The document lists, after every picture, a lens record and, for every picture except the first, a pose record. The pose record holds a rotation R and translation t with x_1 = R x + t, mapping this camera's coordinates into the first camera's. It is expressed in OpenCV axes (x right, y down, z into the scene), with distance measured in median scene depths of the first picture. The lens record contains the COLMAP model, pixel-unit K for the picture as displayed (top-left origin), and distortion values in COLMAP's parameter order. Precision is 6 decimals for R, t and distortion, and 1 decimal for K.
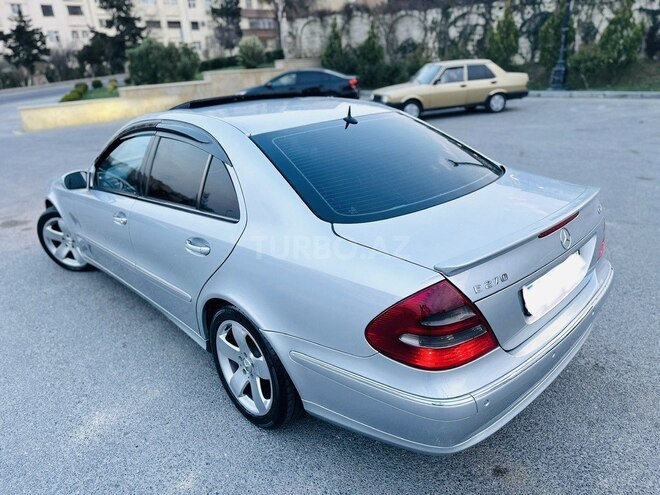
lens RADIAL K [[521.6, 0, 336.8], [0, 521.6, 263.2], [0, 0, 1]] dist [0.022728, 0.001857]
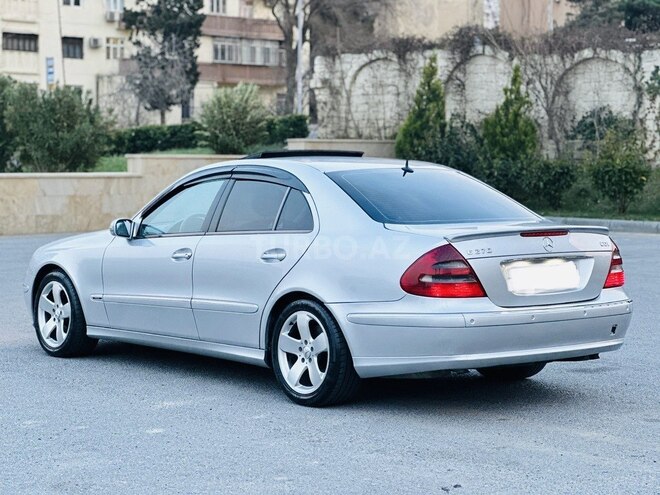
lens RADIAL K [[2101.9, 0, 330.0], [0, 2101.9, 247.5], [0, 0, 1]] dist [0.043093, 16.158917]
pose [[0.996461, 0.058591, -0.060277, 0.027076], [-0.074993, 0.943580, -0.322540, 0.258900], [0.037978, 0.325919, 0.944635, -0.618818]]
